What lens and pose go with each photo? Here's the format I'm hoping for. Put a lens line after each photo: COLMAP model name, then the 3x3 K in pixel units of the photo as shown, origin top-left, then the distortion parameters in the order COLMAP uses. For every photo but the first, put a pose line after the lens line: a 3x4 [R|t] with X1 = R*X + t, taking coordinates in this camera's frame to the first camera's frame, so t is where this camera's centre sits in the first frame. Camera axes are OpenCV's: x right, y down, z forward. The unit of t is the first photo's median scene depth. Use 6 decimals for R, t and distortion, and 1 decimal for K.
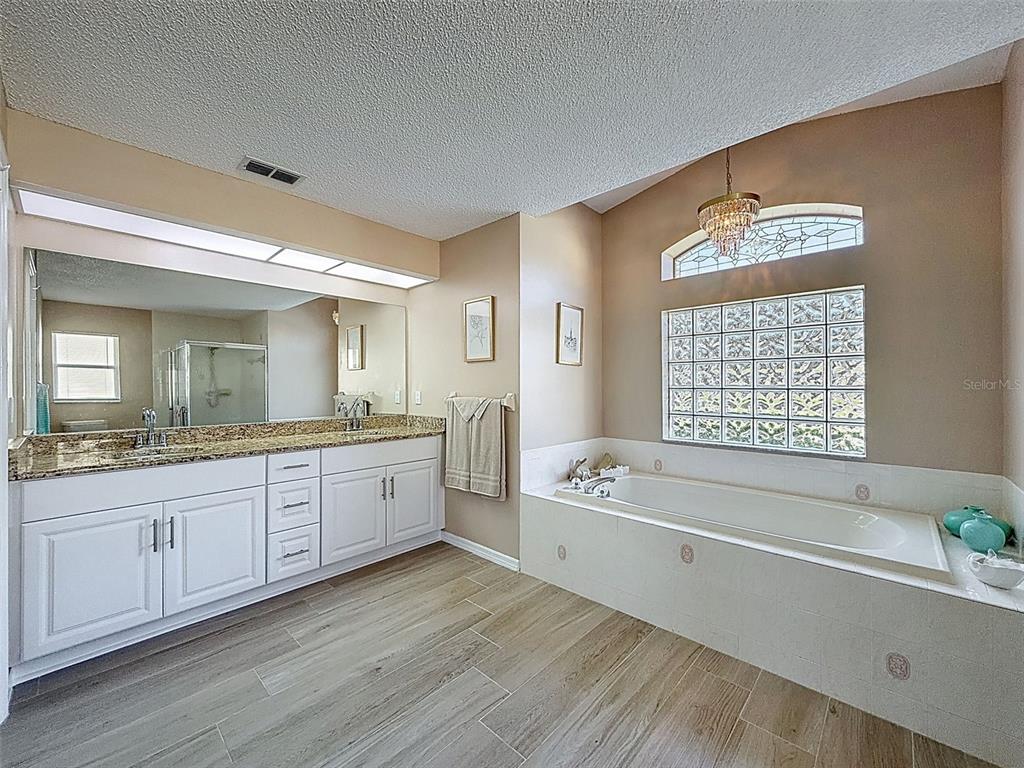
lens RADIAL K [[411.6, 0, 508.4], [0, 411.6, 385.3], [0, 0, 1]] dist [0.002249, -0.001070]
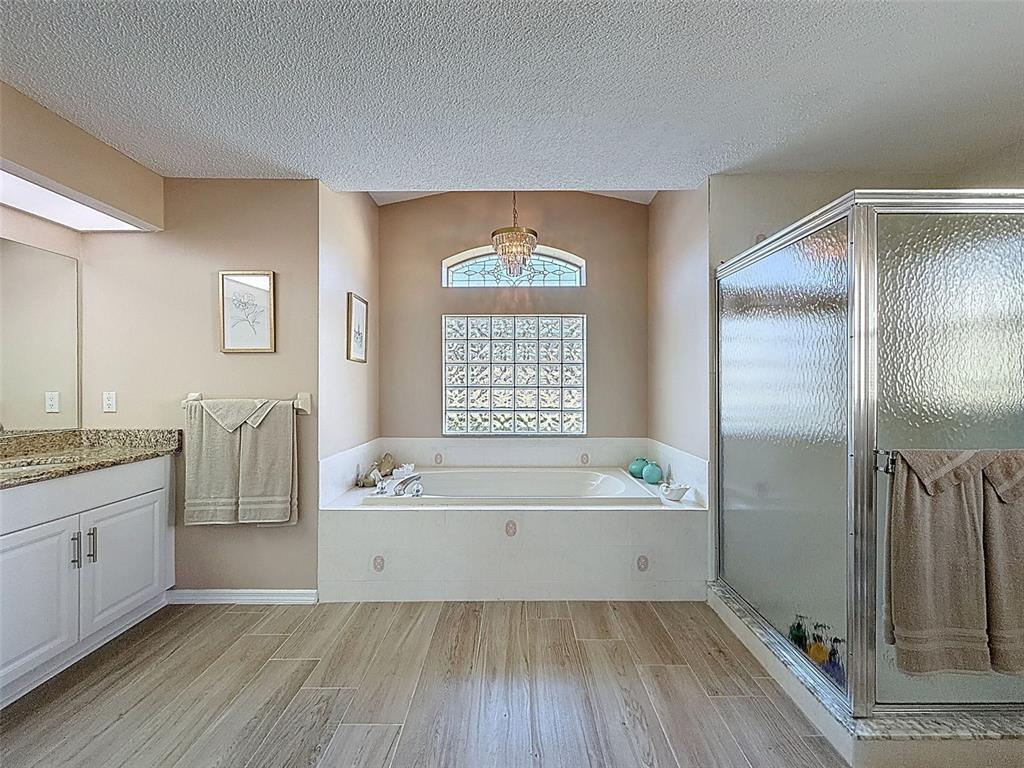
lens RADIAL K [[411.6, 0, 508.5], [0, 411.6, 385.2], [0, 0, 1]] dist [0.002249, -0.001070]
pose [[0.729538, 0.000178, 0.683940, -0.256307], [-0.001048, 0.999999, 0.000859, 0.002186], [-0.683939, -0.001343, 0.729538, 0.106946]]
